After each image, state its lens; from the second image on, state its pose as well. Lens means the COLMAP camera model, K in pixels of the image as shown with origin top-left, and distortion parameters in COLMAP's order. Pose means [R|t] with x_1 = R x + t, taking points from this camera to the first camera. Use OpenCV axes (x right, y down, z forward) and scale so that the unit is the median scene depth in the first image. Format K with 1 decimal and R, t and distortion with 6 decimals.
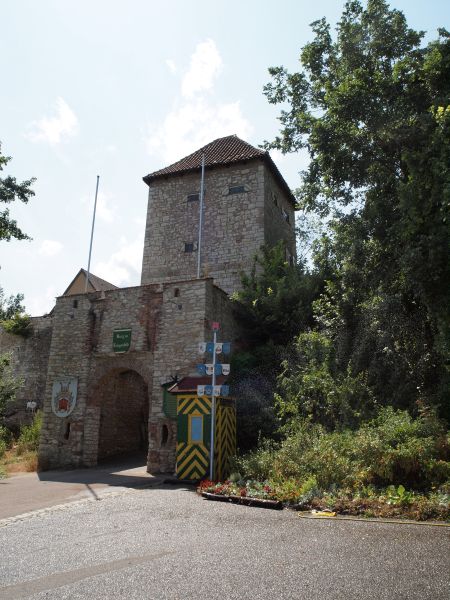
lens RADIAL K [[516.1, 0, 225.0], [0, 516.1, 300.0], [0, 0, 1]] dist [-0.012274, -0.003842]
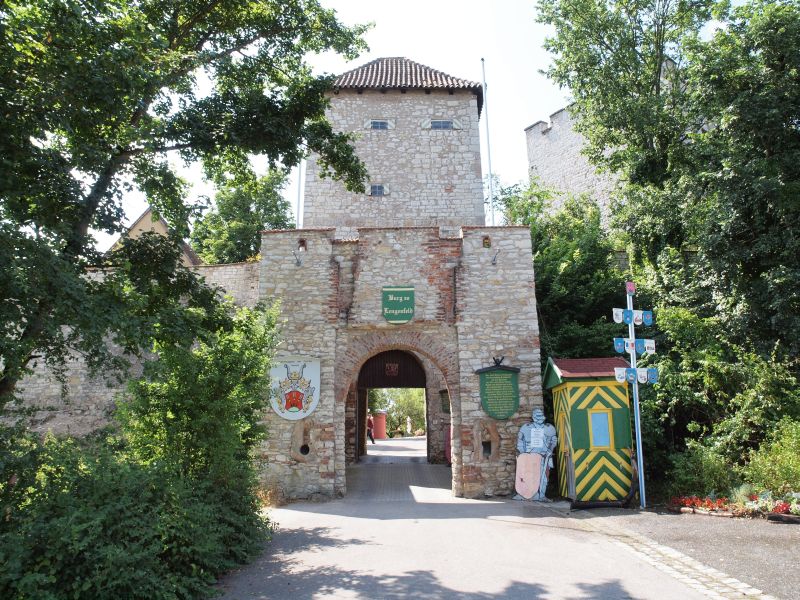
lens RADIAL K [[599.4, 0, 400.0], [0, 599.4, 300.0], [0, 0, 1]] dist [-0.051709, 0.004650]
pose [[0.912841, 0.073780, 0.401593, -0.514523], [-0.077123, 0.996991, -0.007860, 0.079504], [-0.400965, -0.023798, 0.915784, 0.290691]]
